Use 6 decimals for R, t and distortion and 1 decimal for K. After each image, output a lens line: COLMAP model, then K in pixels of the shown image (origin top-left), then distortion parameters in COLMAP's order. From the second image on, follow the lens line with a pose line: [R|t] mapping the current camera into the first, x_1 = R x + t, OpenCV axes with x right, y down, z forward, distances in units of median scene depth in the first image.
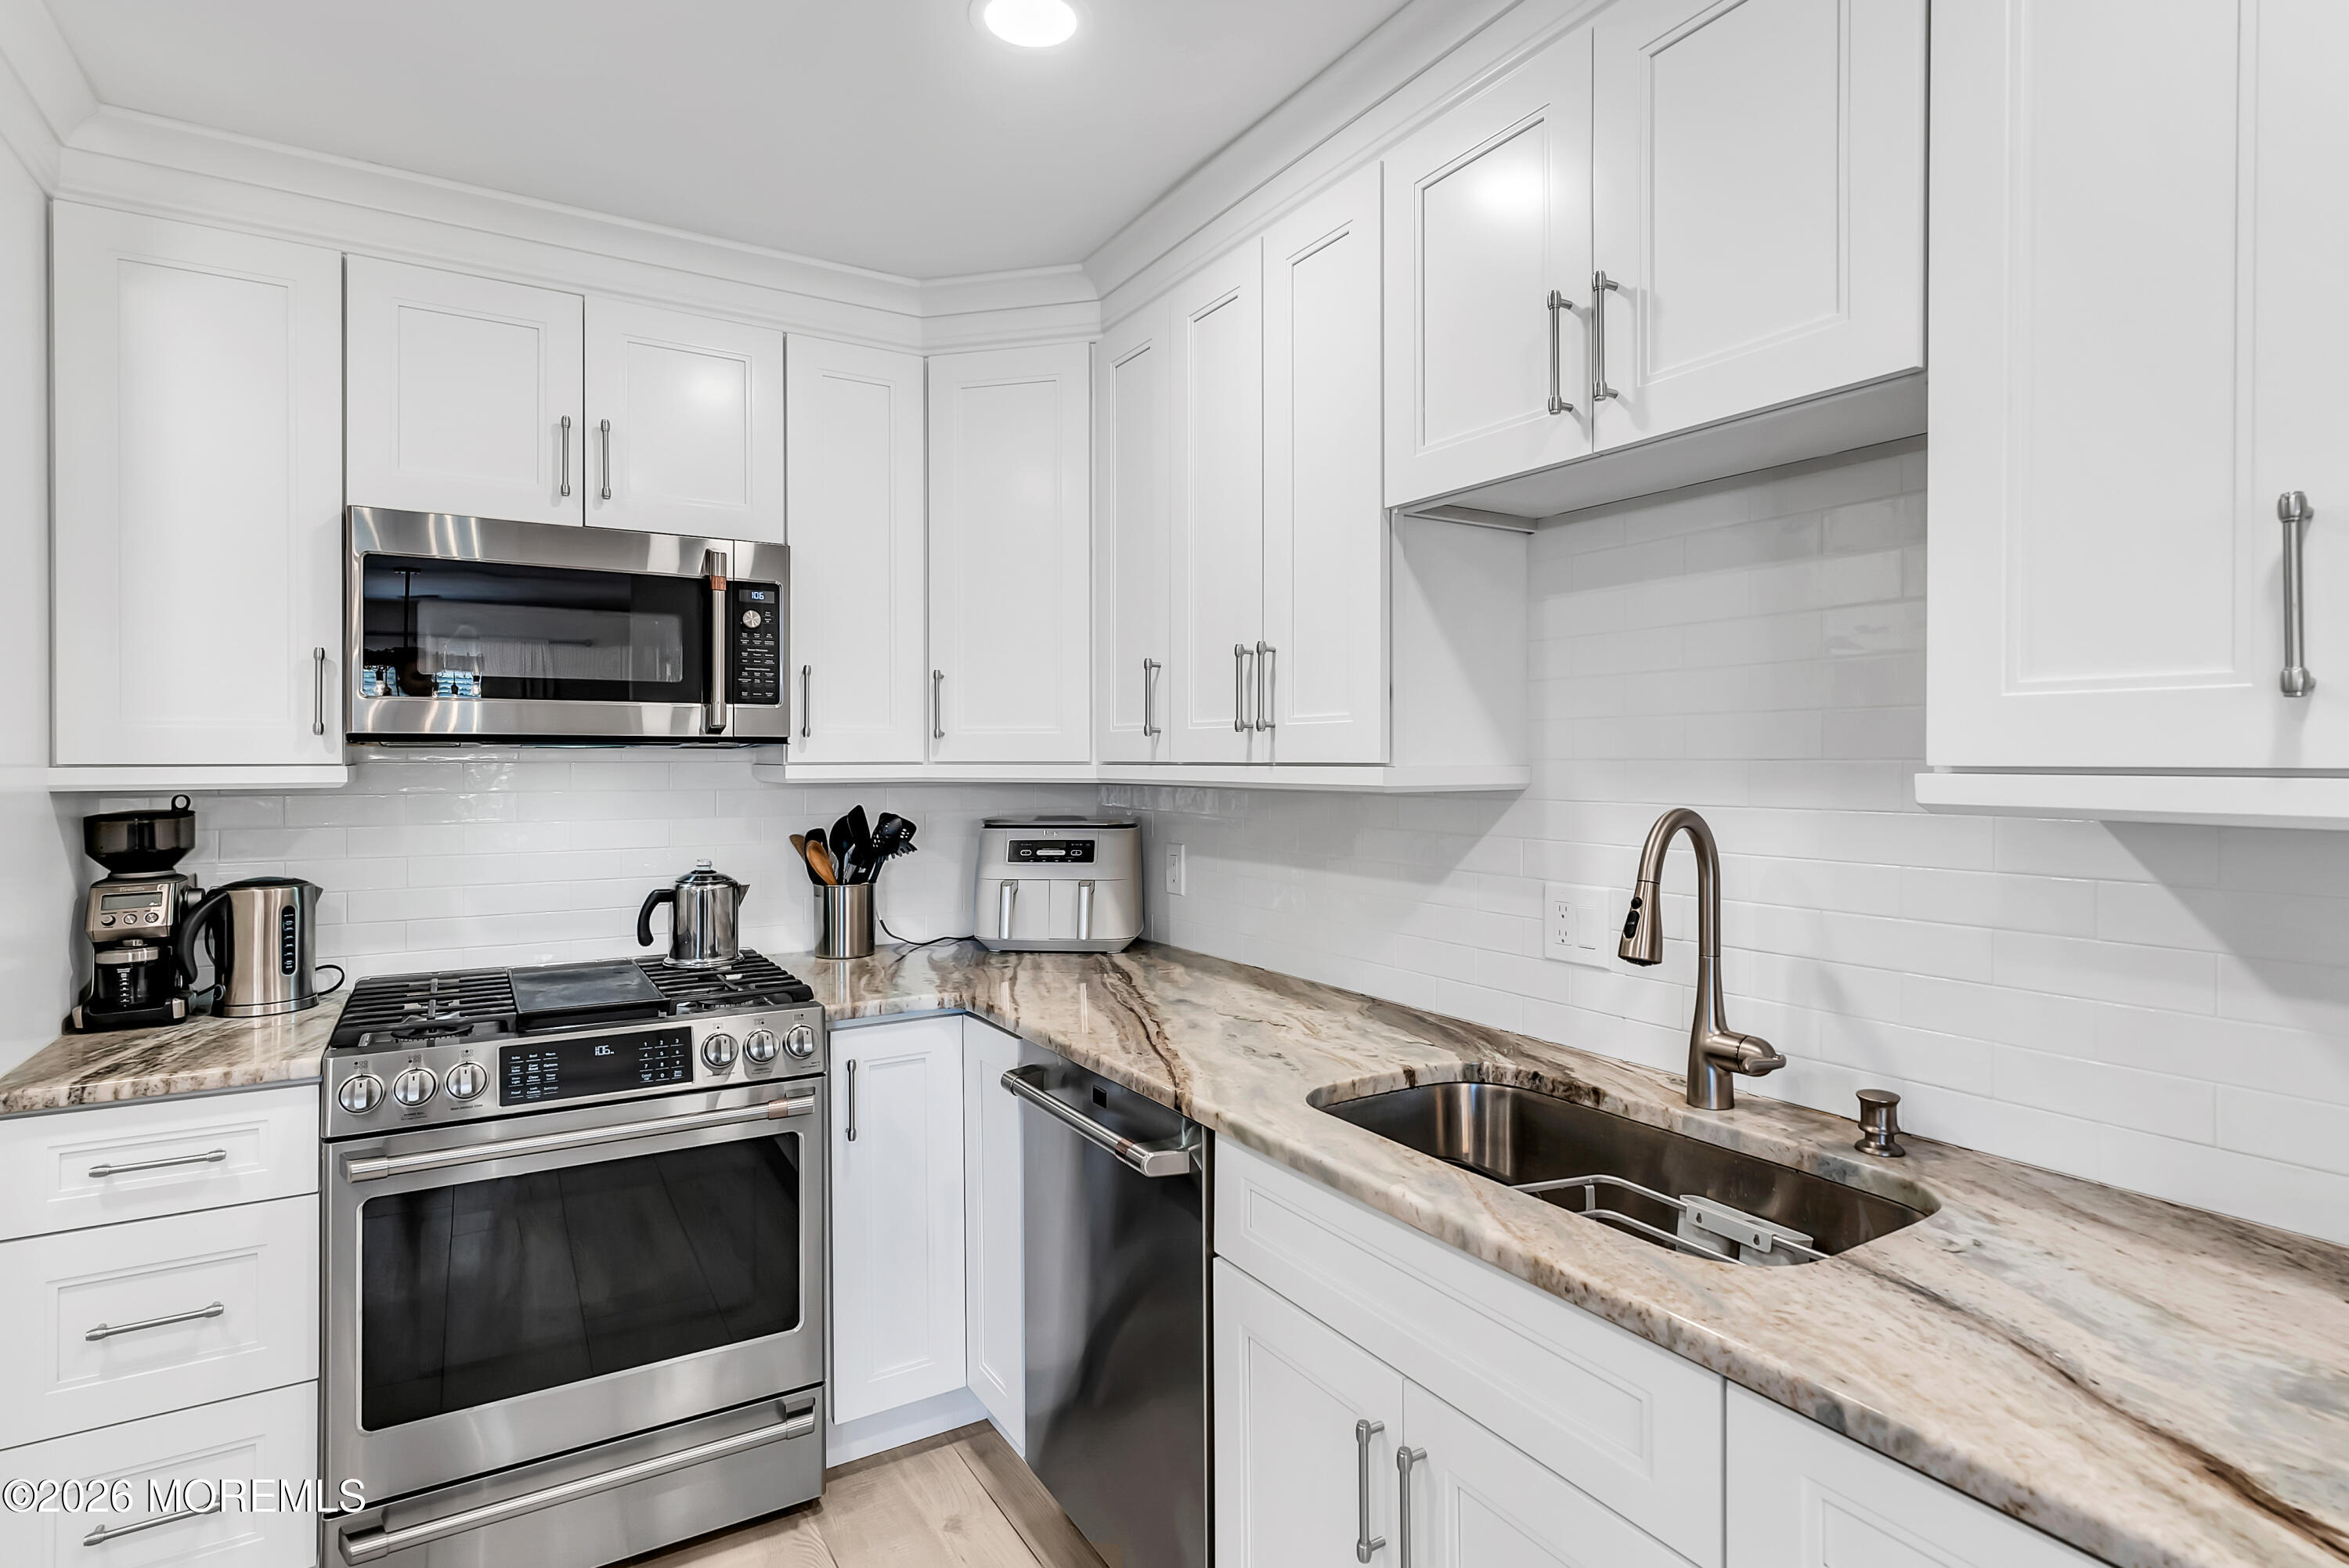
lens RADIAL K [[1190.5, 0, 1170.5], [0, 1190.5, 759.4], [0, 0, 1]] dist [0.003535, 0.000751]
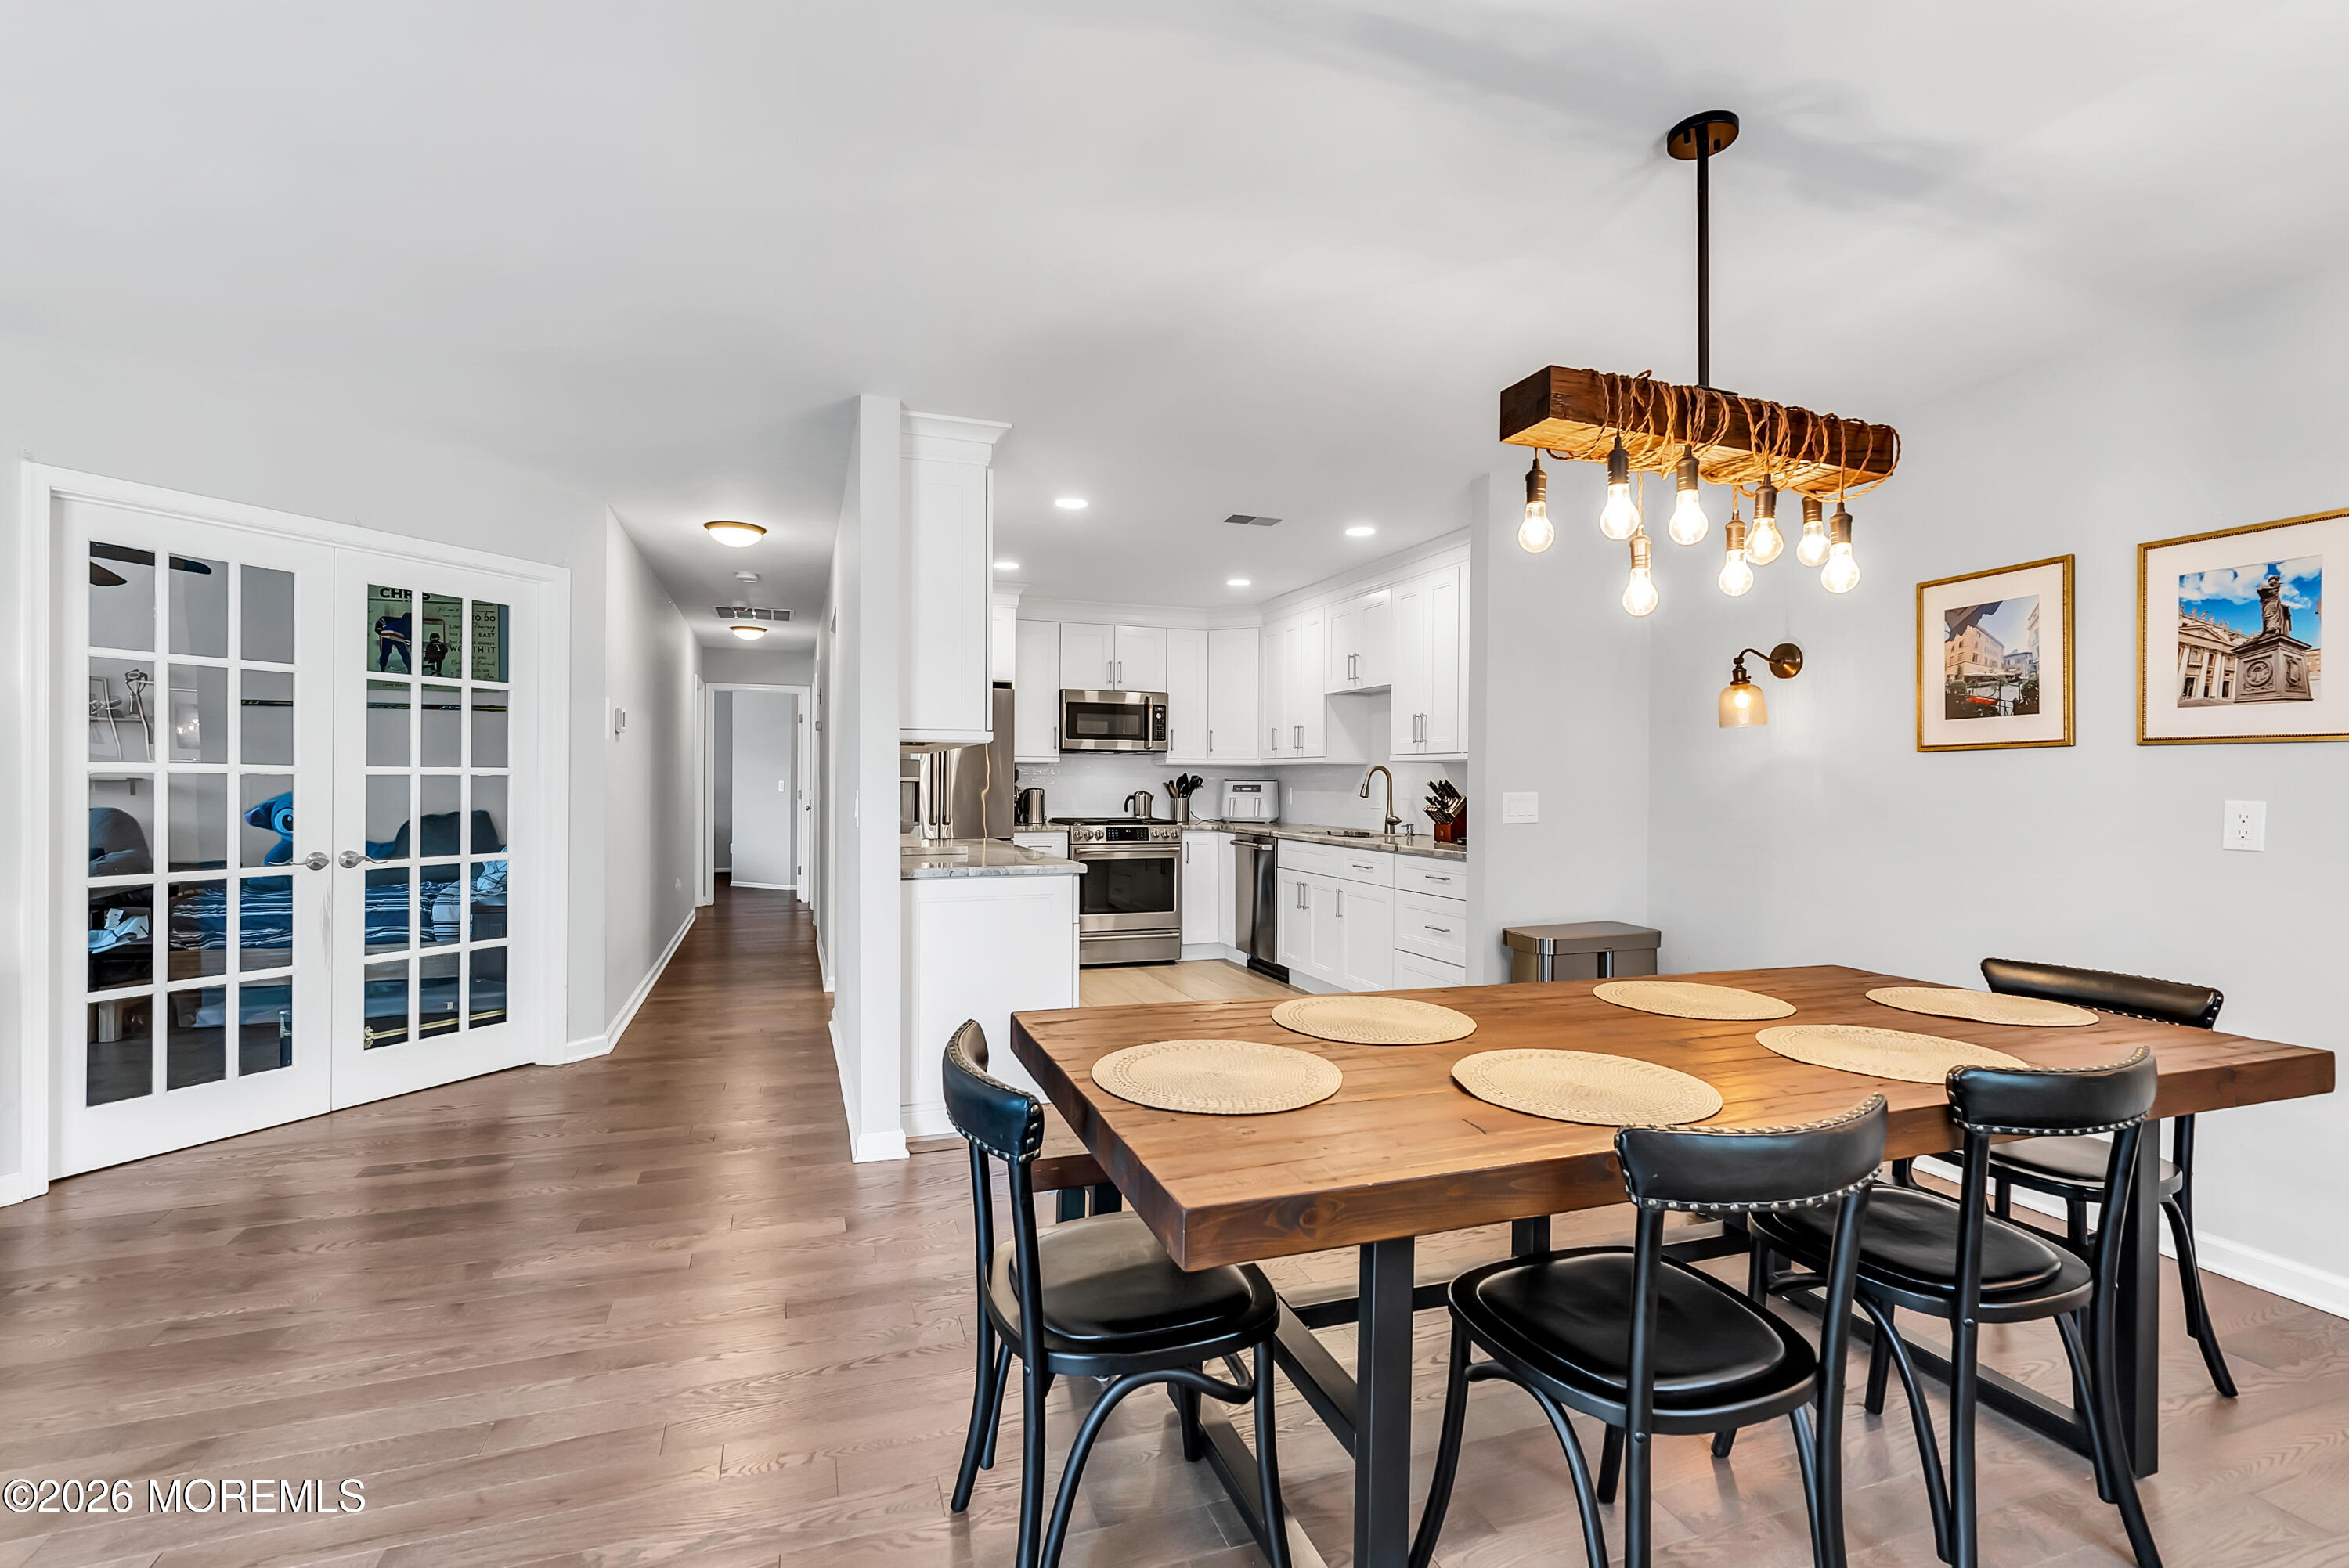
lens RADIAL K [[1058.9, 0, 1173.4], [0, 1058.9, 777.0], [0, 0, 1]] dist [0.000023, 0.000917]
pose [[0.980856, 0.007669, -0.194584, 0.314717], [-0.008002, 0.999968, -0.000926, 0.066875], [0.194570, 0.002465, 0.980885, -2.194623]]
